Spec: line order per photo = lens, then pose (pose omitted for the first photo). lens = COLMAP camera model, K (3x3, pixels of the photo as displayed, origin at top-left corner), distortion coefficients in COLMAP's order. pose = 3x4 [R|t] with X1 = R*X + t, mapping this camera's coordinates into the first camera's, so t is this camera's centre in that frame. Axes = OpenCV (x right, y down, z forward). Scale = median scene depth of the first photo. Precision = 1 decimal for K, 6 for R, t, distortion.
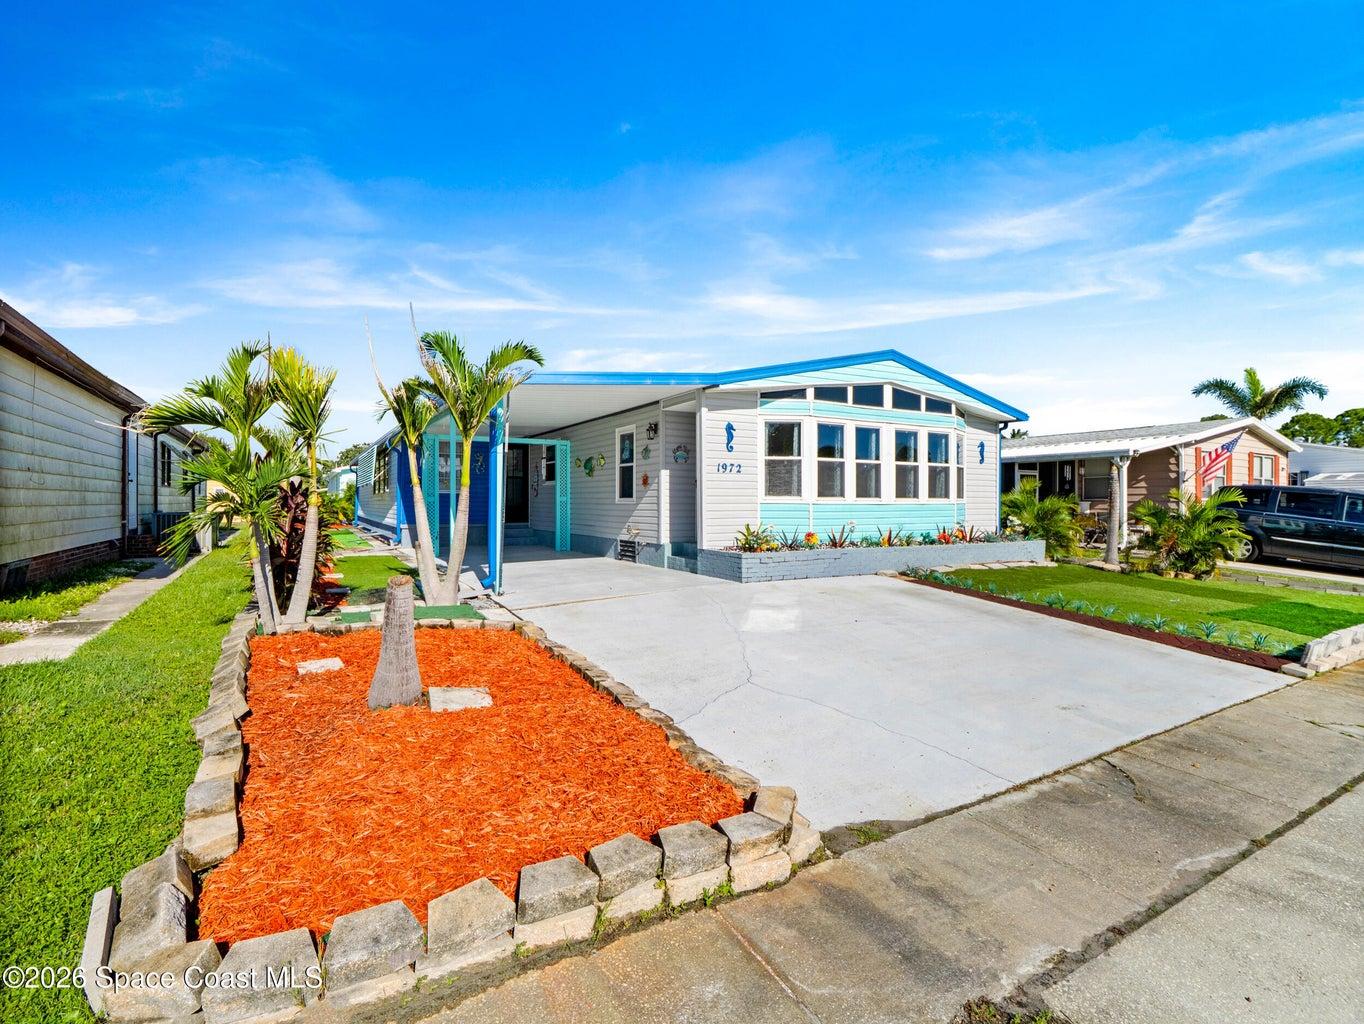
lens RADIAL K [[653.7, 0, 675.6], [0, 653.7, 504.9], [0, 0, 1]] dist [-0.002253, 0.000238]
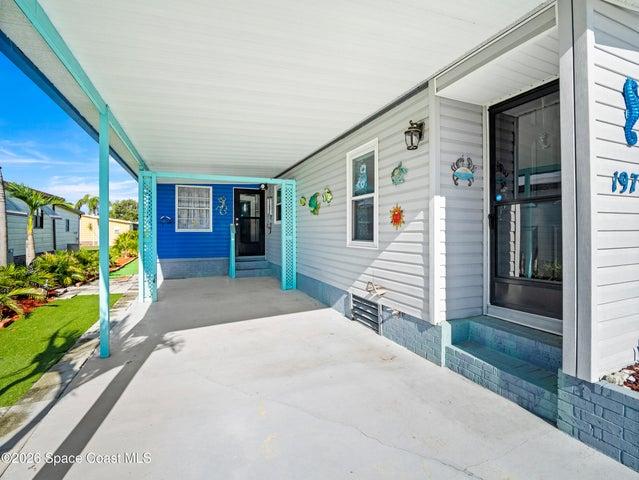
lens RADIAL K [[306.3, 0, 318.6], [0, 306.3, 231.1], [0, 0, 1]] dist [-0.002253, 0.000238]
pose [[0.992230, -0.002971, -0.124380, -0.084773], [0.002372, 0.999985, -0.004964, -0.021233], [0.124393, 0.004630, 0.992222, 0.671386]]
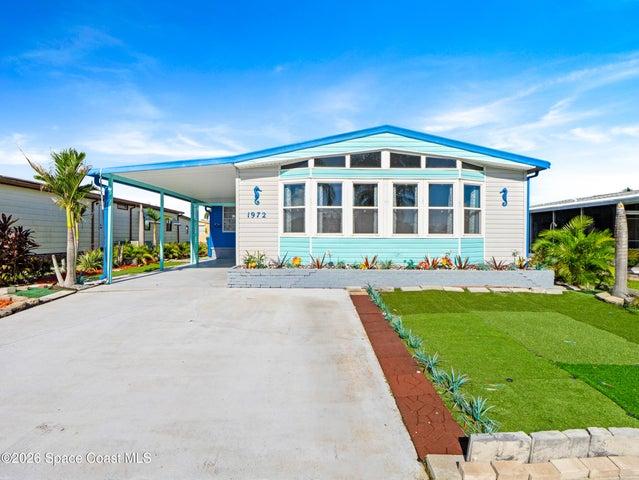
lens RADIAL K [[336.2, 0, 322.4], [0, 336.2, 236.1], [0, 0, 1]] dist [-0.002813, 0.000594]
pose [[0.872731, 0.000430, -0.488202, 0.551546], [-0.004720, 0.999960, -0.007556, 0.000371], [0.488179, 0.008899, 0.872698, 0.322825]]
